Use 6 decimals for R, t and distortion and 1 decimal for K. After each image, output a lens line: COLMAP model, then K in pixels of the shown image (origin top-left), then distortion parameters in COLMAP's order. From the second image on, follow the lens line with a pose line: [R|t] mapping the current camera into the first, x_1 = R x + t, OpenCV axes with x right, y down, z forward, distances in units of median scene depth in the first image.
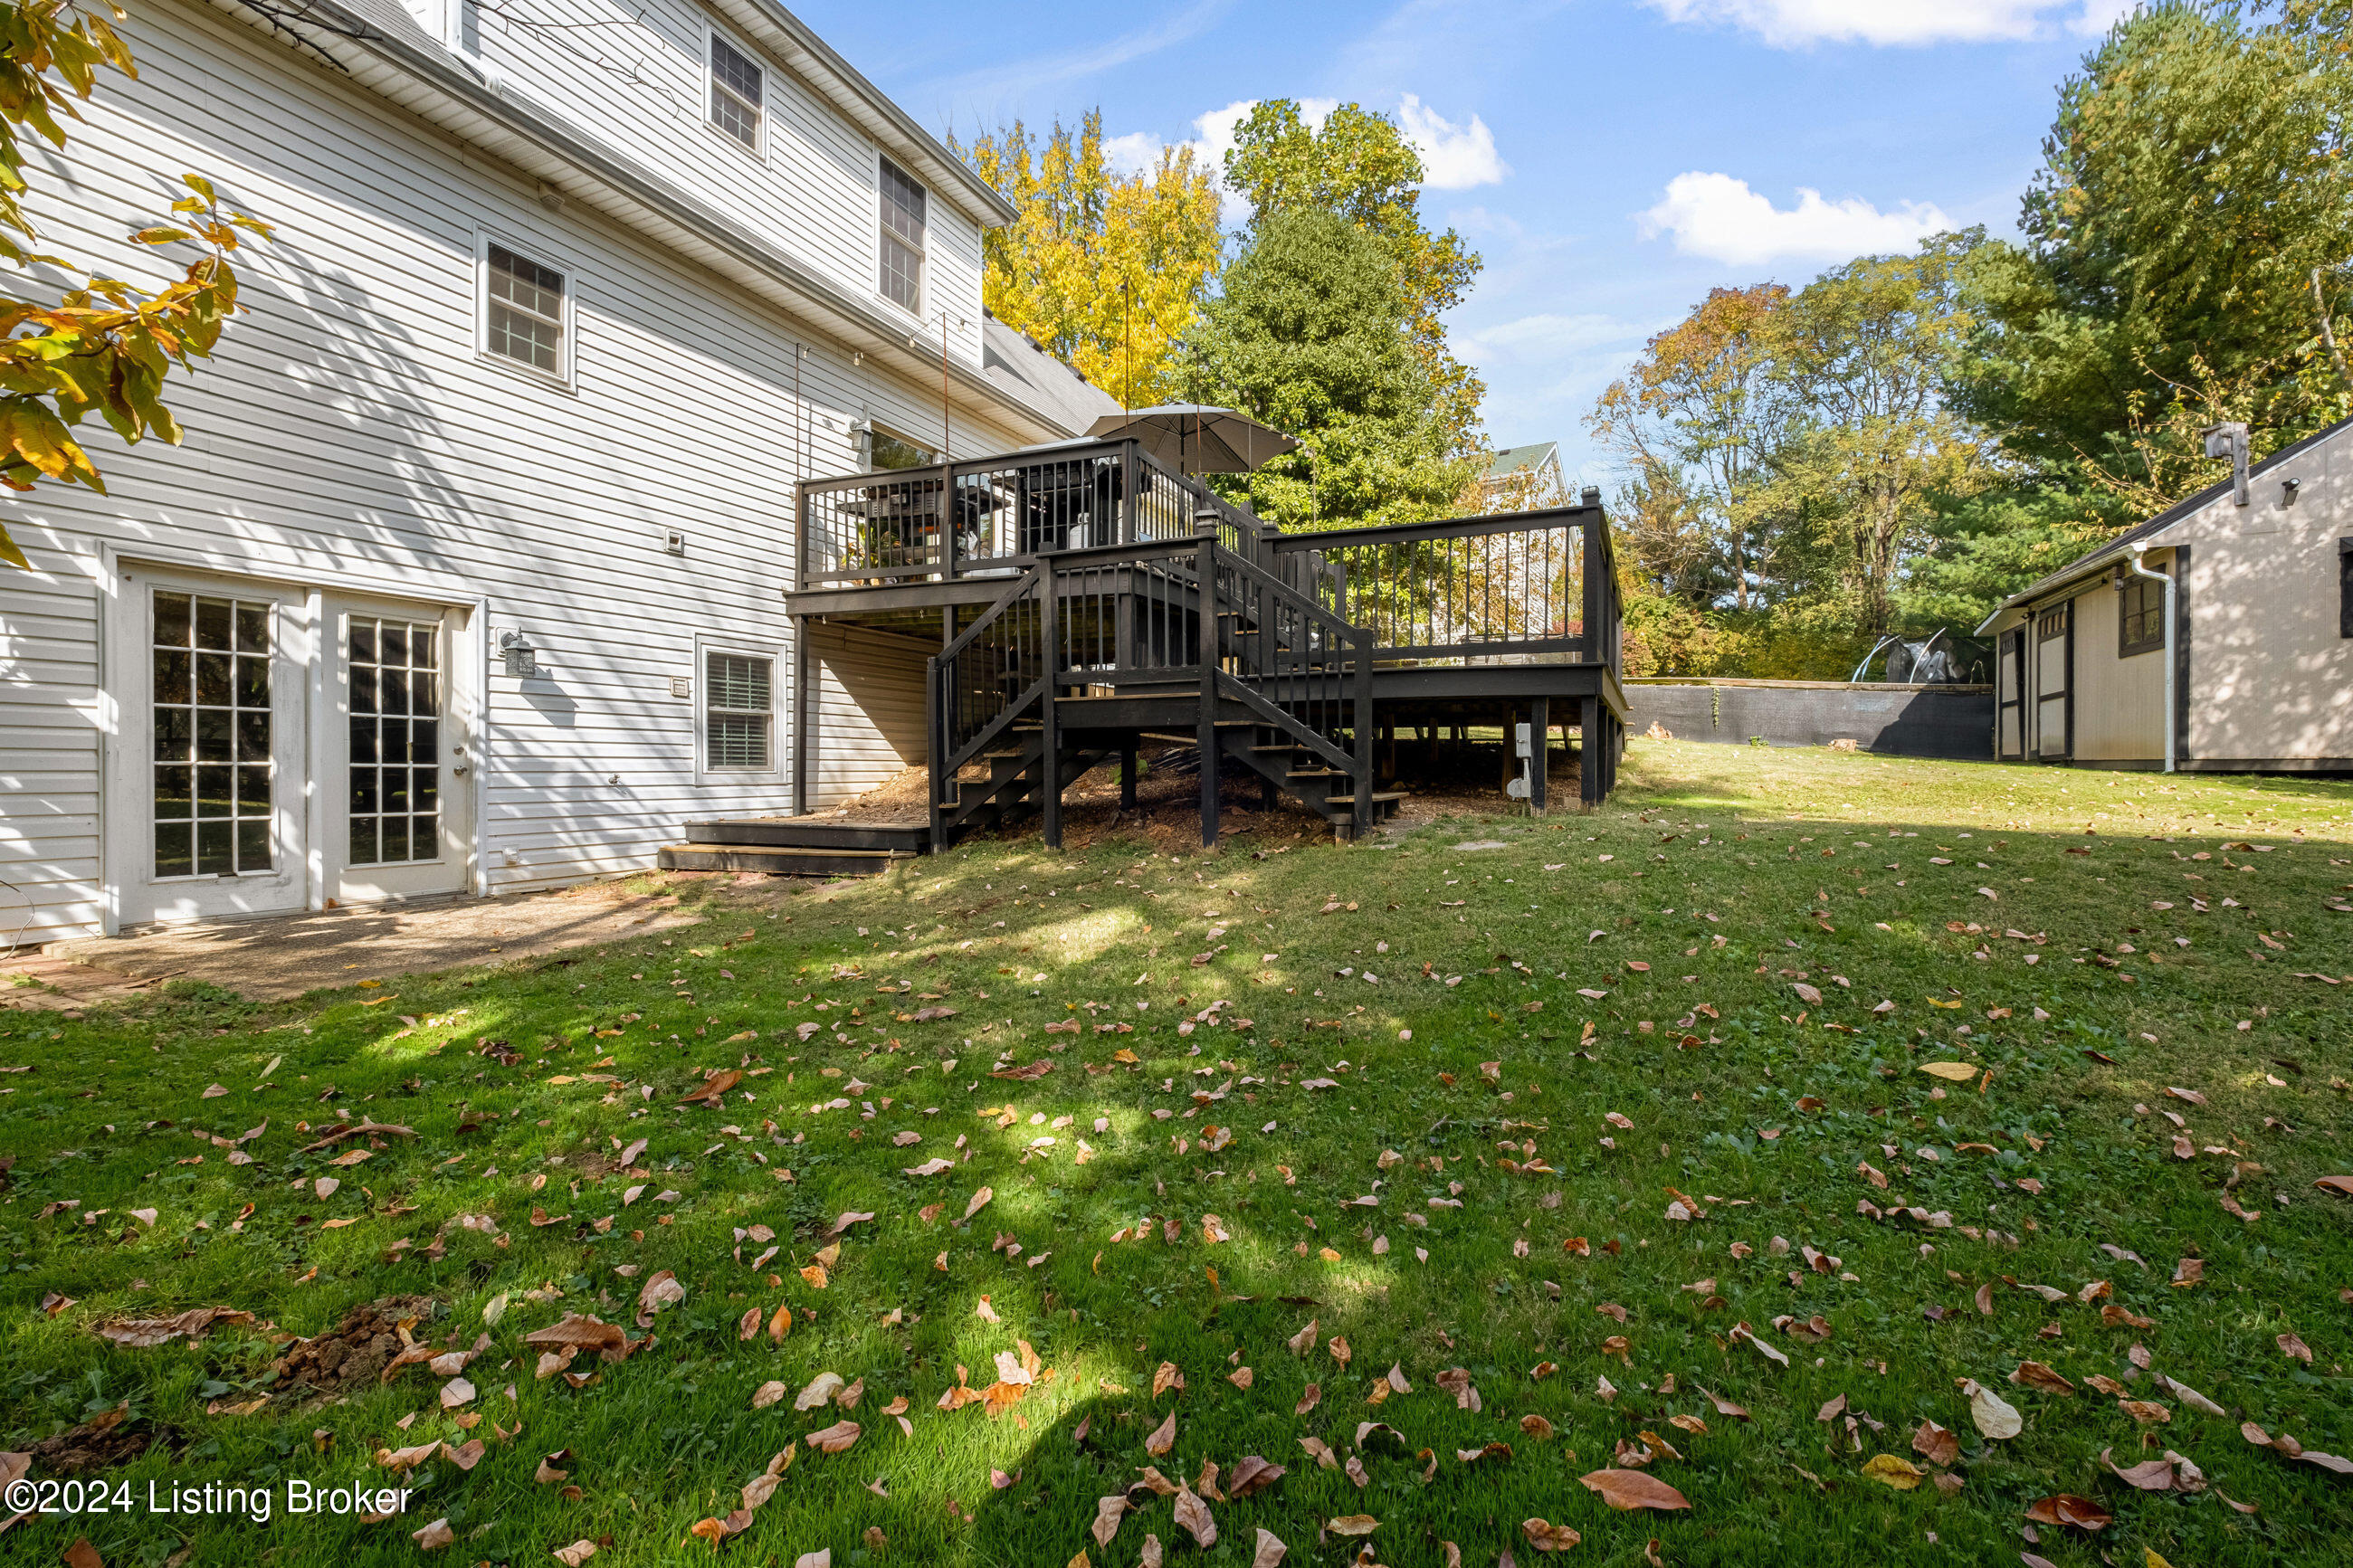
lens RADIAL K [[1019.9, 0, 1154.8], [0, 1019.9, 794.6], [0, 0, 1]] dist [0.002711, -0.004883]
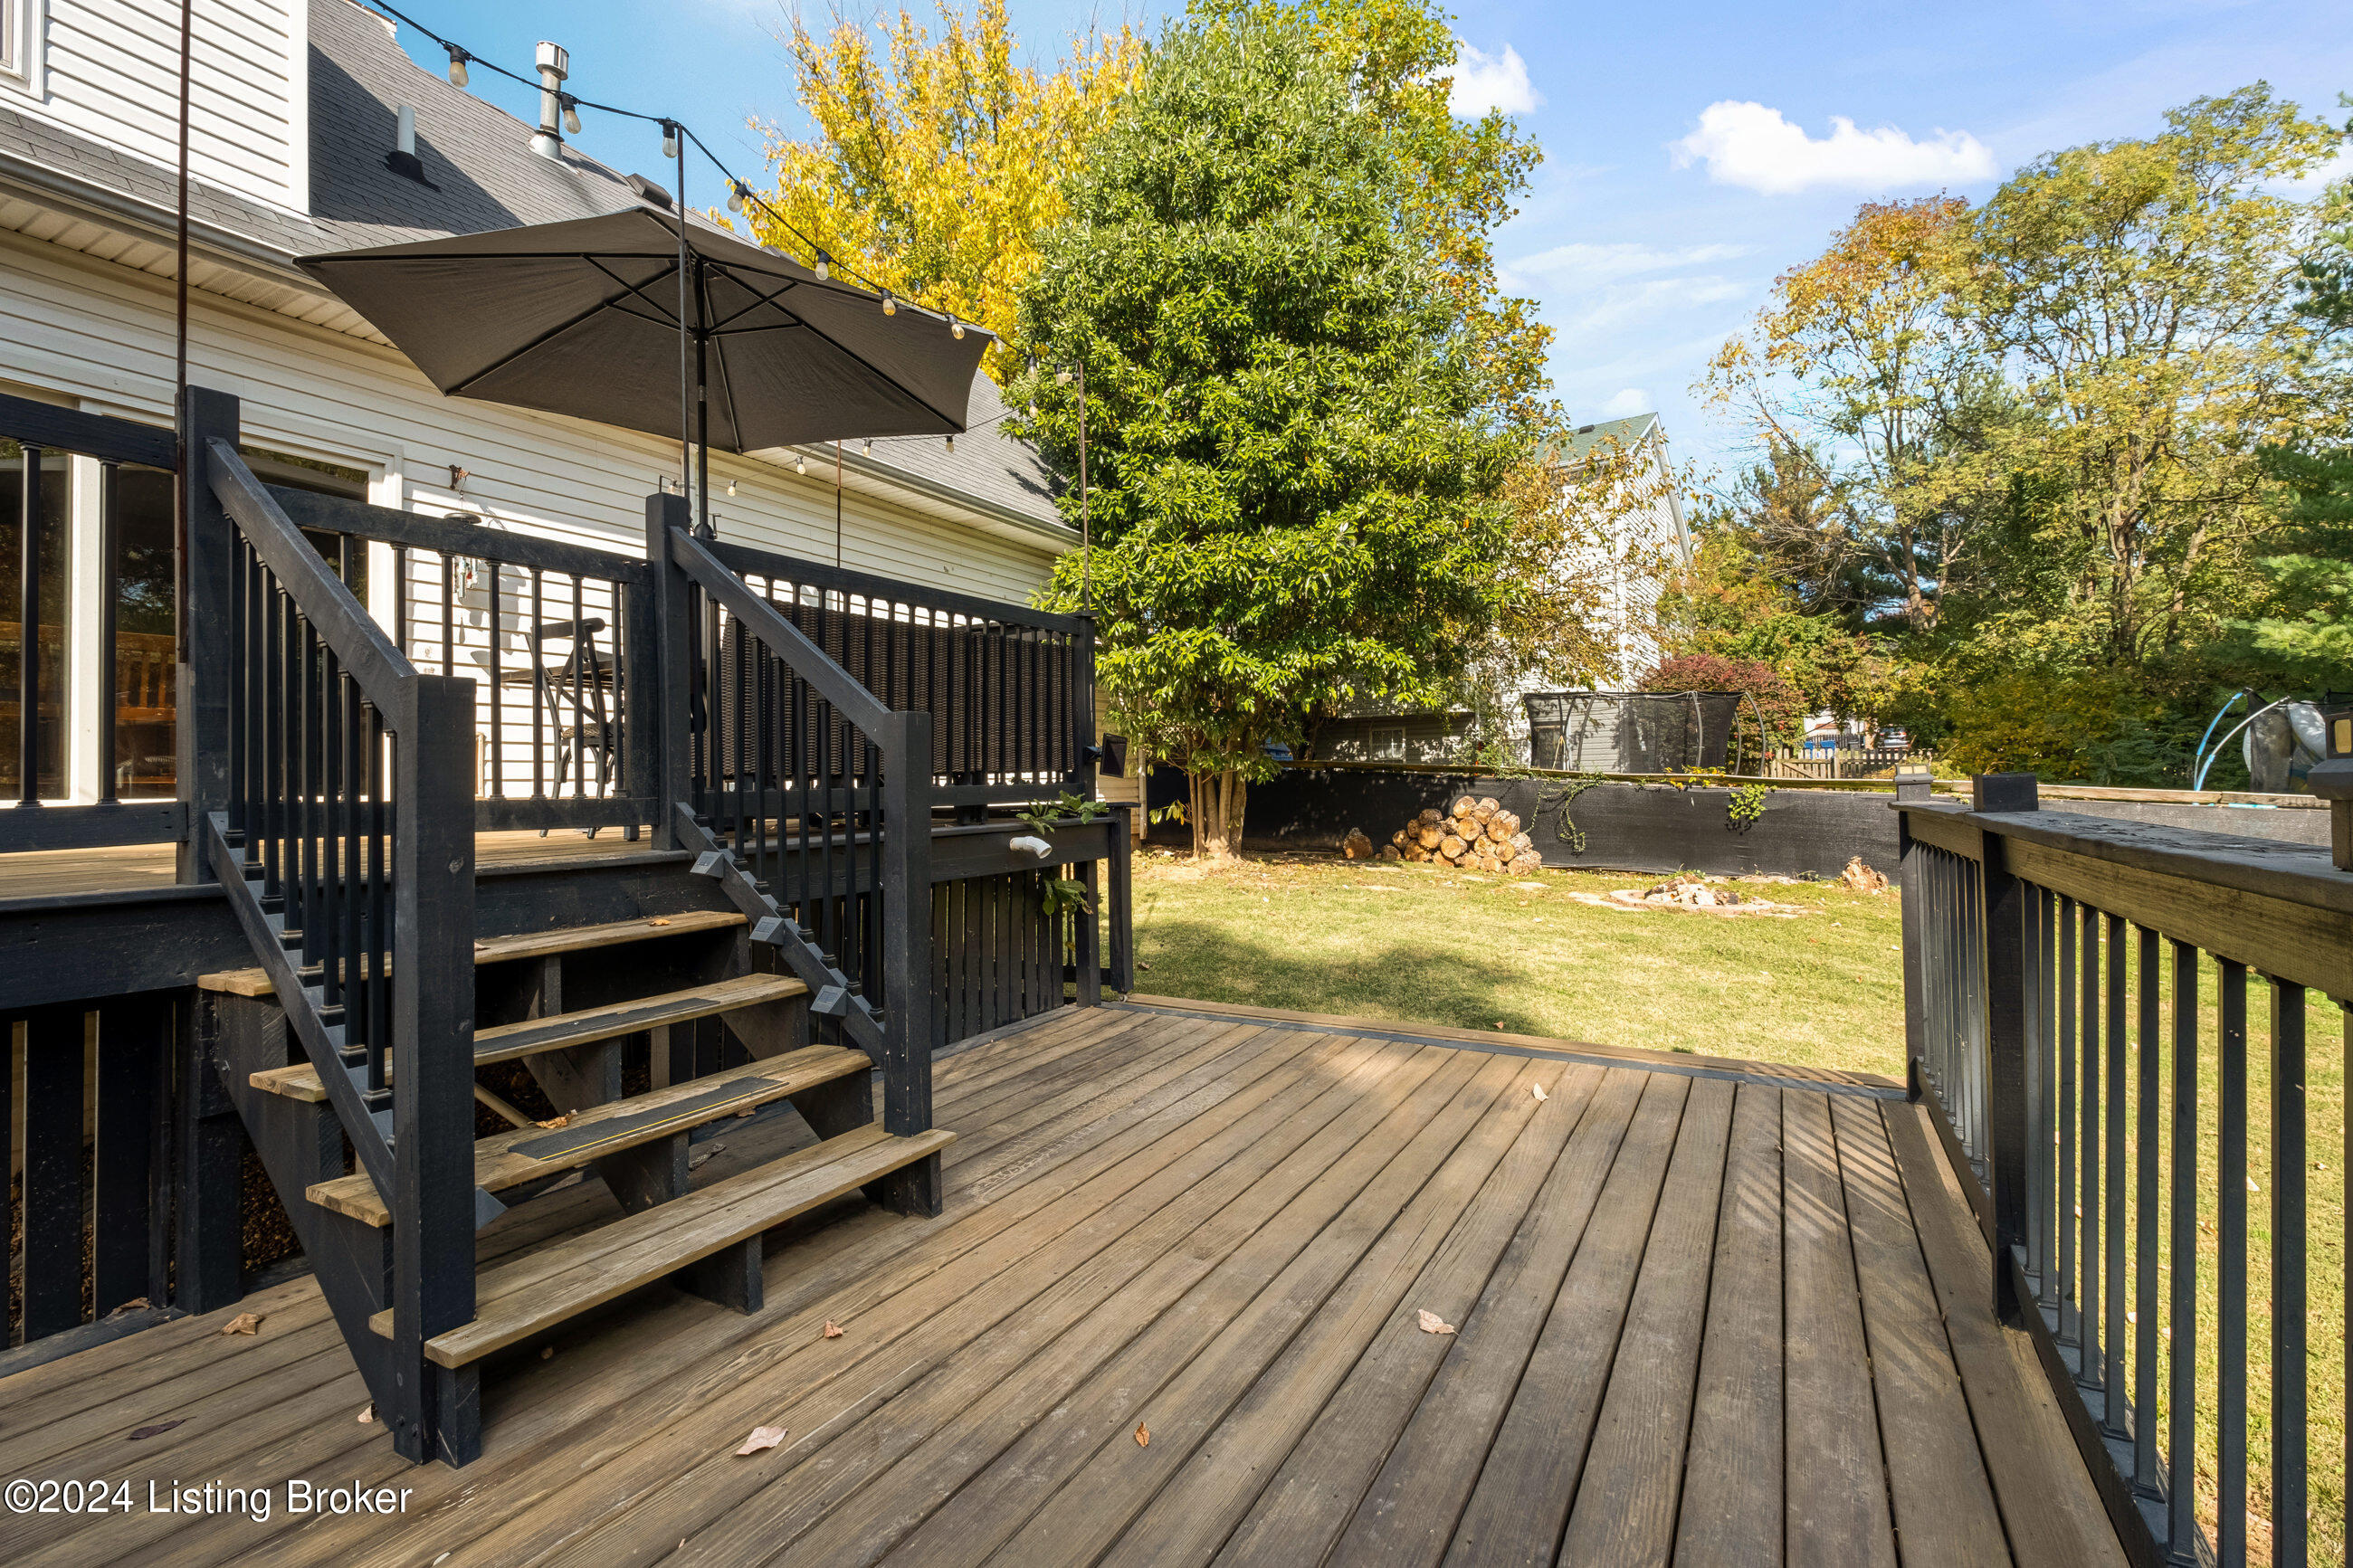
lens RADIAL K [[1019.9, 0, 1195.2], [0, 1019.9, 774.1], [0, 0, 1]] dist [0.002711, -0.004883]
pose [[0.998292, -0.020990, -0.054516, 0.162493], [0.019379, 0.999365, -0.029908, -0.117703], [0.055109, 0.028800, 0.998065, 0.435377]]
